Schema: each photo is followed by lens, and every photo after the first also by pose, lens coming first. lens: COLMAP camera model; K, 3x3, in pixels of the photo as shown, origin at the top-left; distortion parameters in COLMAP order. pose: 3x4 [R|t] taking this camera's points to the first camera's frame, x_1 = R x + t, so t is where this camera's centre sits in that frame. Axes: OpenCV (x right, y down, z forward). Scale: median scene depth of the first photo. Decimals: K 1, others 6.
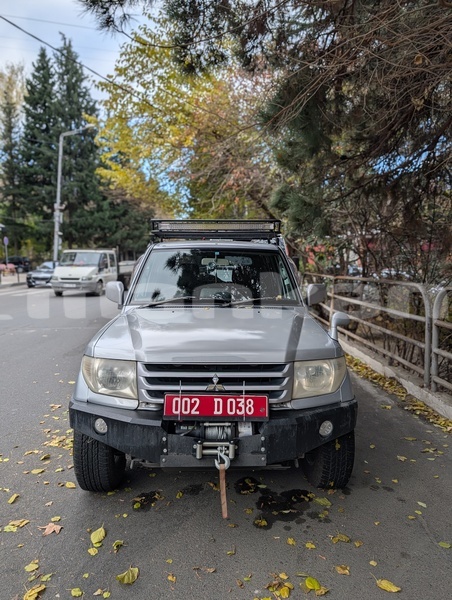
lens RADIAL K [[435.0, 0, 226.0], [0, 435.0, 300.0], [0, 0, 1]] dist [0.025163, -0.004209]
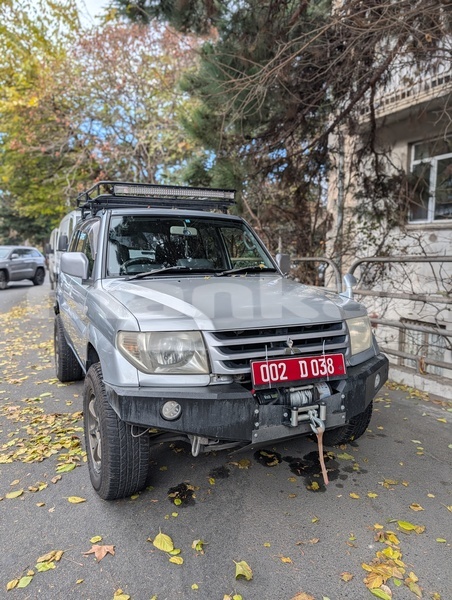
lens RADIAL K [[435.0, 0, 226.0], [0, 435.0, 300.0], [0, 0, 1]] dist [0.025163, -0.004209]
pose [[0.913369, -0.047174, 0.404391, -0.534627], [0.040687, 0.998868, 0.024626, 0.065098], [-0.405095, -0.006039, 0.914255, 0.208220]]
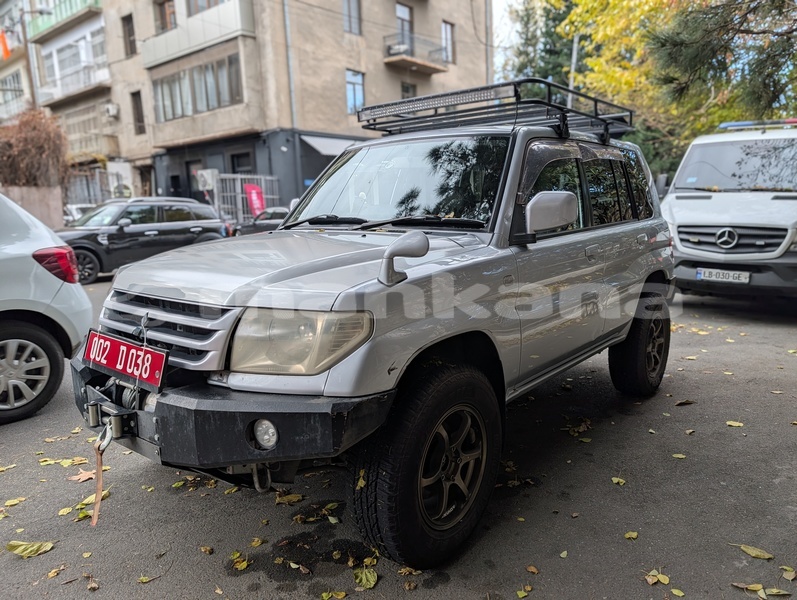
lens RADIAL K [[571.2, 0, 398.5], [0, 571.2, 300.0], [0, 0, 1]] dist [0.013094, 0.000154]
pose [[0.758091, 0.079660, -0.647265, 0.835469], [-0.035358, 0.996072, 0.081176, 0.071996], [0.651189, -0.038653, 0.757930, 0.612553]]
